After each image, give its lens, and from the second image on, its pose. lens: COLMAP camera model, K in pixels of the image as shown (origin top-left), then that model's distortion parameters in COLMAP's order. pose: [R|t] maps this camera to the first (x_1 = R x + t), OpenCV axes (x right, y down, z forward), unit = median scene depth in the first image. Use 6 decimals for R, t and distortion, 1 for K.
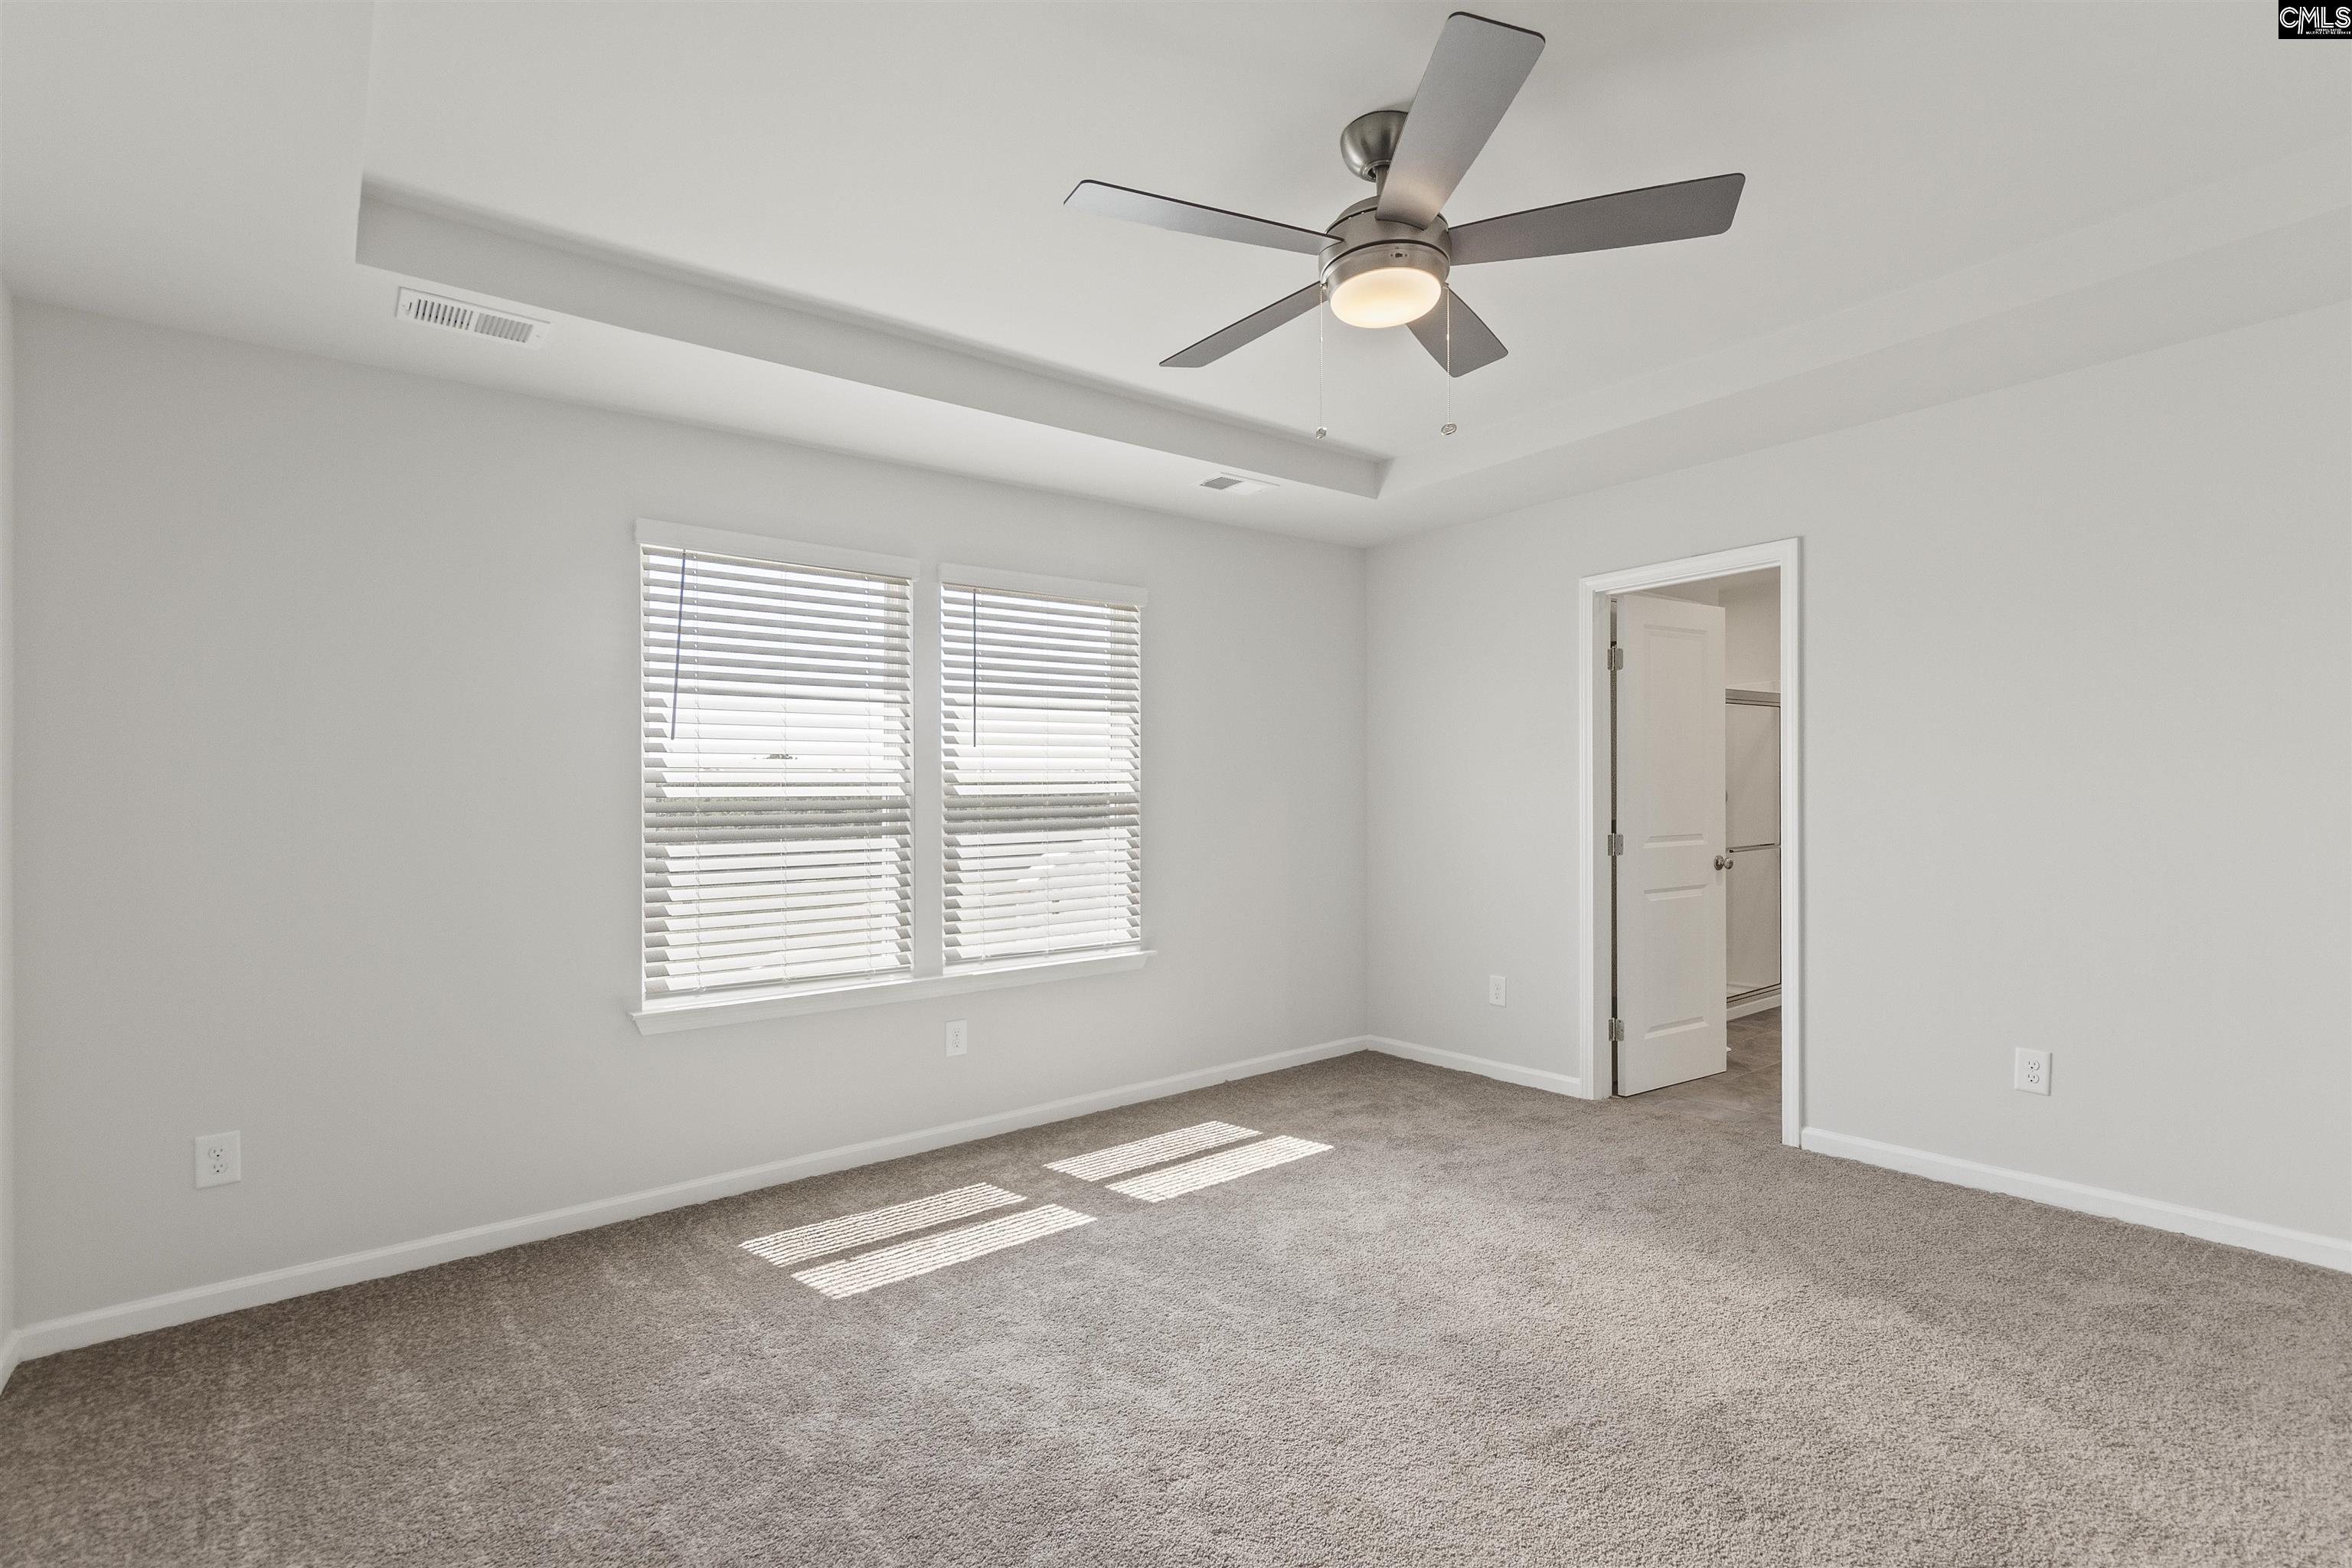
lens RADIAL K [[1102.8, 0, 1182.8], [0, 1102.8, 794.8], [0, 0, 1]] dist [0.010537, -0.002954]
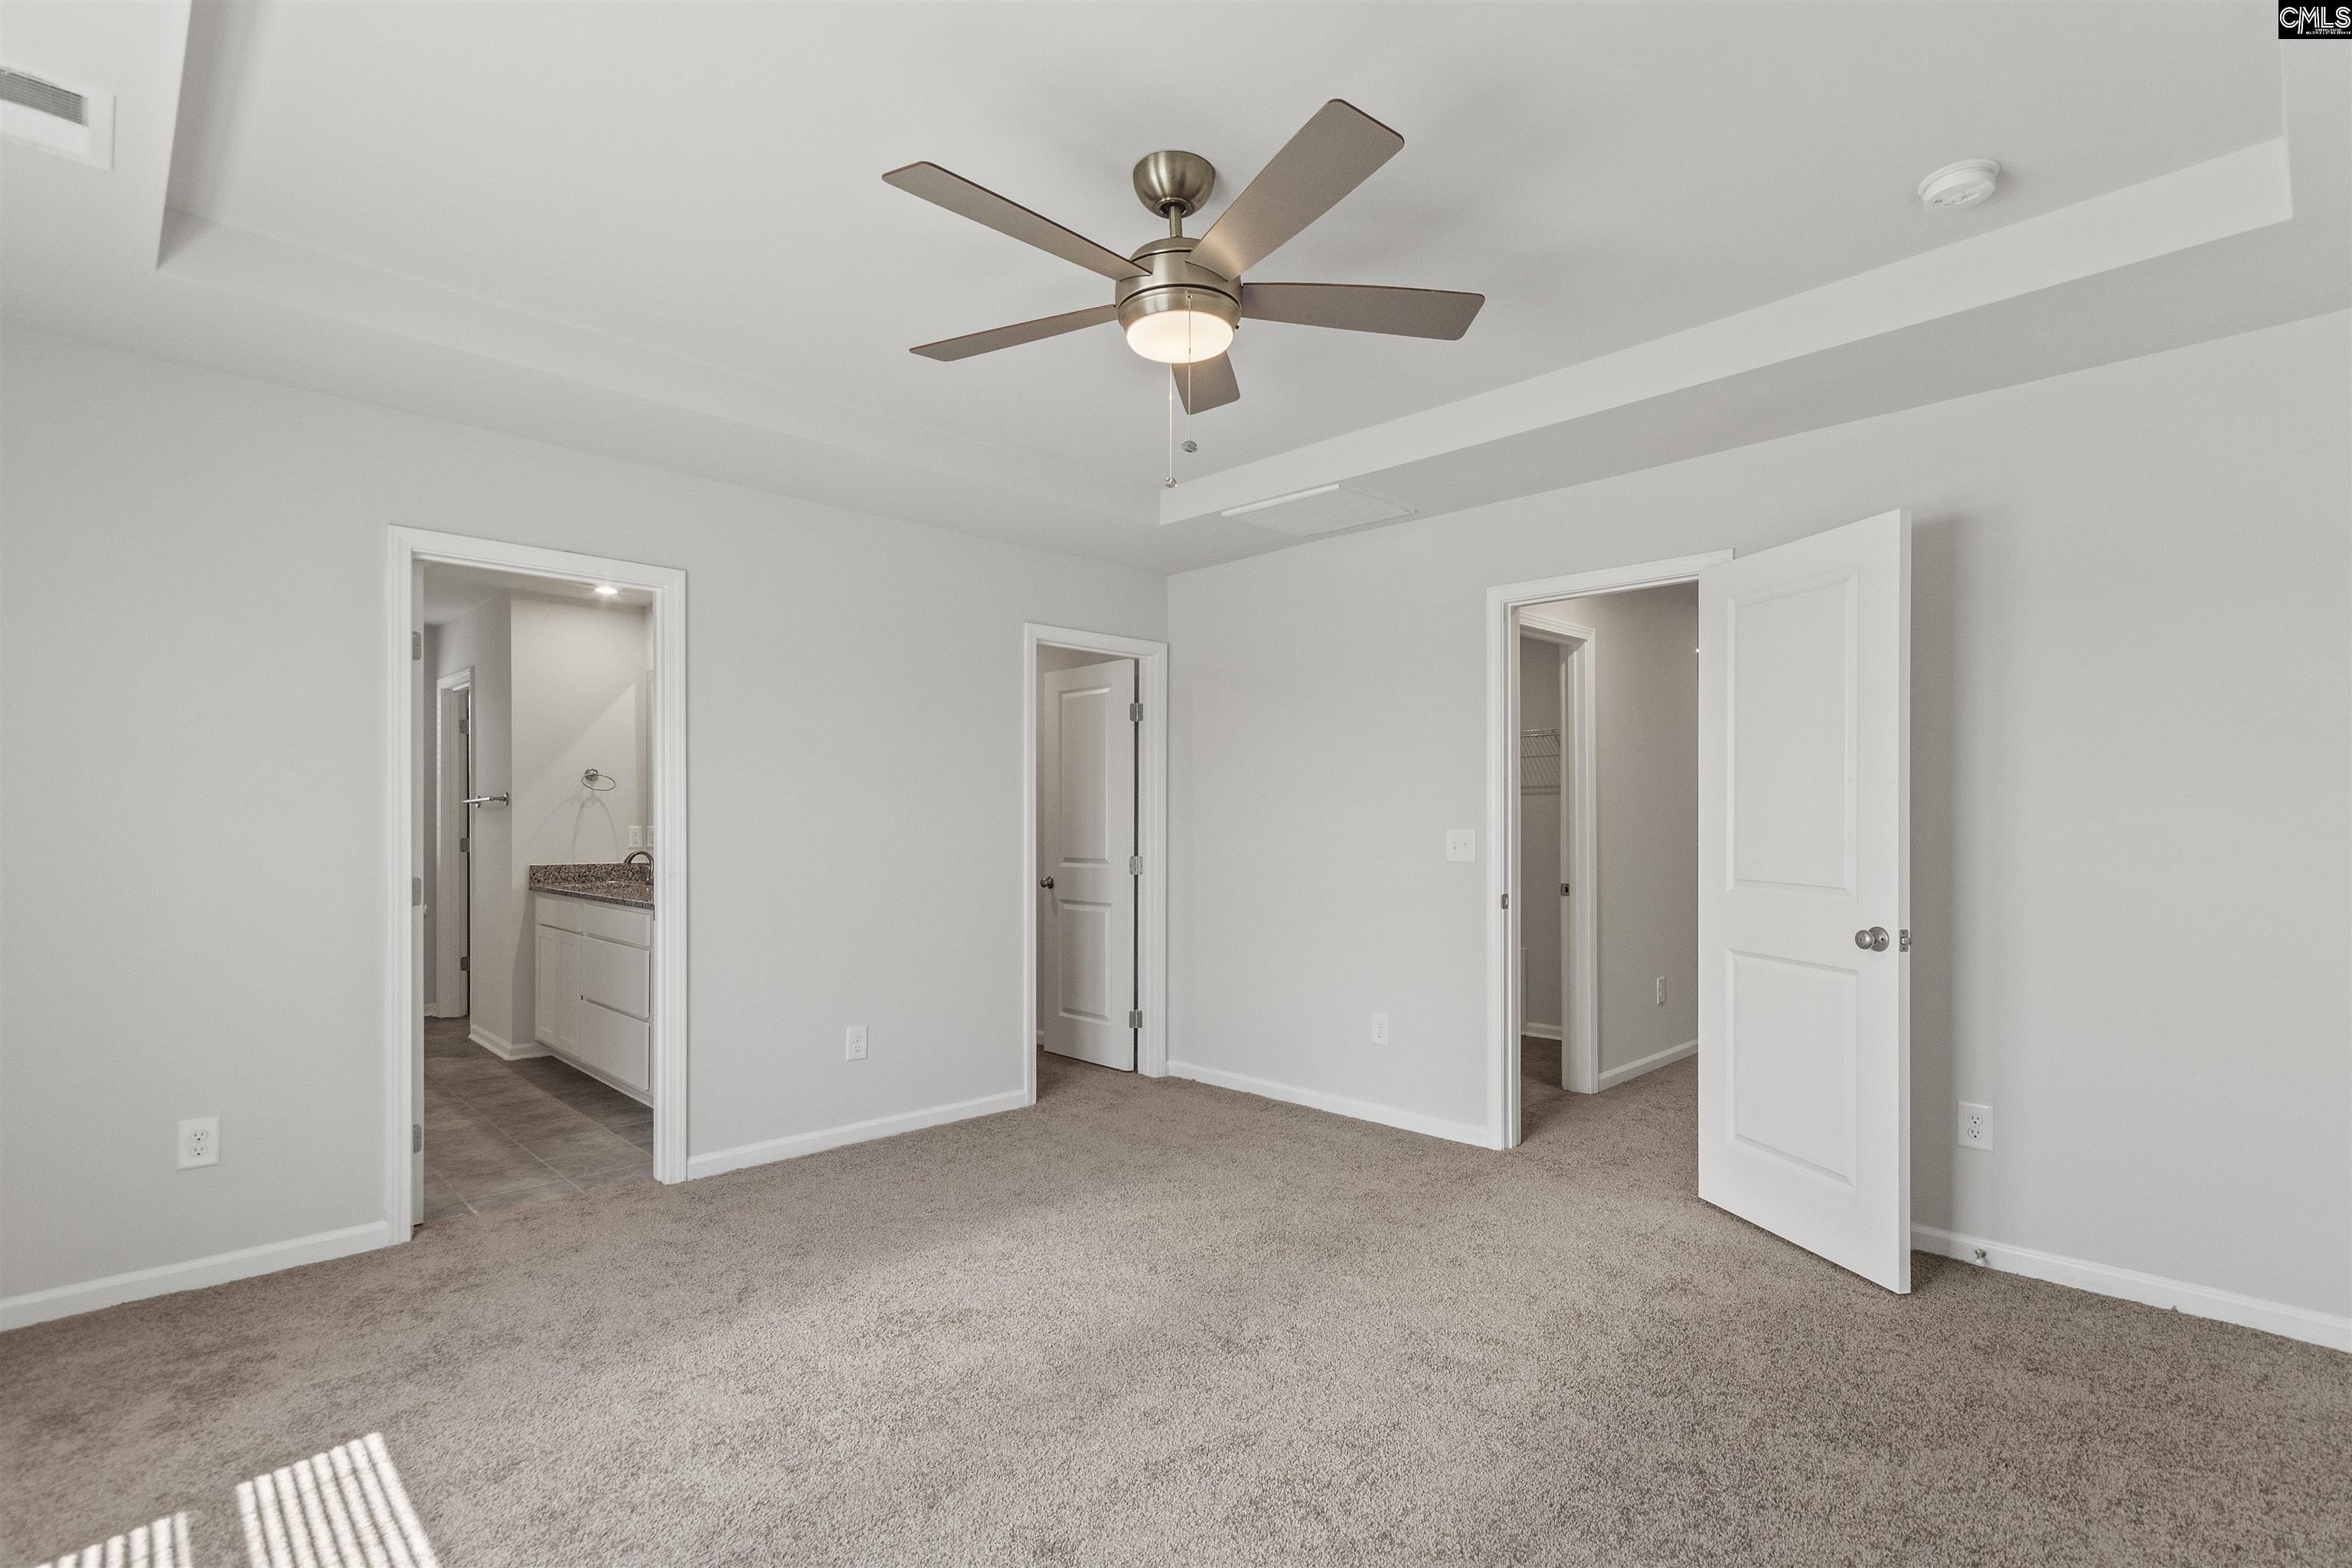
lens RADIAL K [[1102.8, 0, 1201.0], [0, 1102.8, 841.4], [0, 0, 1]] dist [0.010537, -0.002954]
pose [[-0.112134, 0.004127, 0.993684, -0.486984], [0.000567, 0.999991, -0.004089, 0.015100], [-0.993693, 0.000105, -0.112136, 0.640417]]
